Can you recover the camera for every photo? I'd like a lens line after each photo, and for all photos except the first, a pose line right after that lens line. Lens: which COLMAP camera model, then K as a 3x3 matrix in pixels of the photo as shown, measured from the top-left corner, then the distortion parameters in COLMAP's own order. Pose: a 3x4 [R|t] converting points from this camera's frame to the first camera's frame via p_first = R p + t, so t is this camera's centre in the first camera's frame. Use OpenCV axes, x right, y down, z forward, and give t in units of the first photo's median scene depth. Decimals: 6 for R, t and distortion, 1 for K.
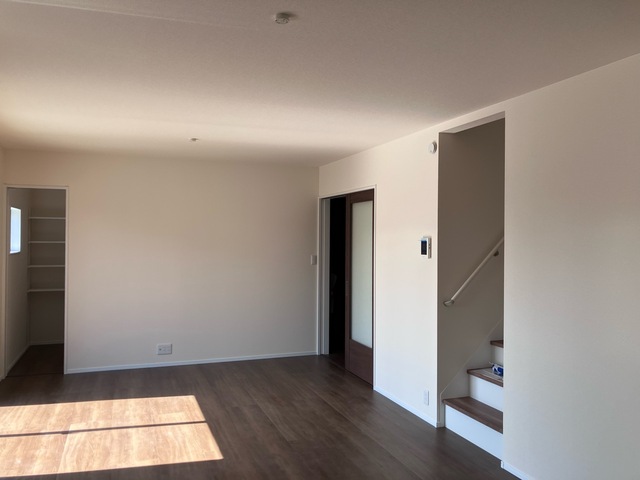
lens RADIAL K [[527.8, 0, 324.8], [0, 527.8, 239.2], [0, 0, 1]] dist [0.055098, -0.049437]
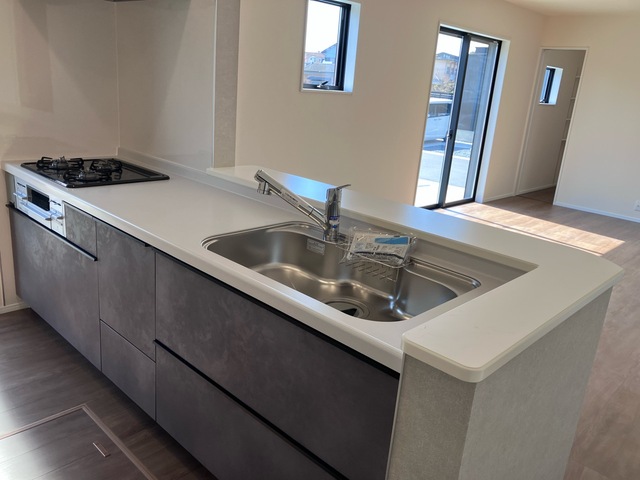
lens RADIAL K [[527.8, 0, 324.3], [0, 527.8, 235.4], [0, 0, 1]] dist [0.055098, -0.049437]
pose [[0.447433, 0.281660, -0.848806, 0.494636], [-0.081008, 0.957973, 0.275183, 0.026343], [0.890641, -0.054366, 0.451445, -0.082712]]
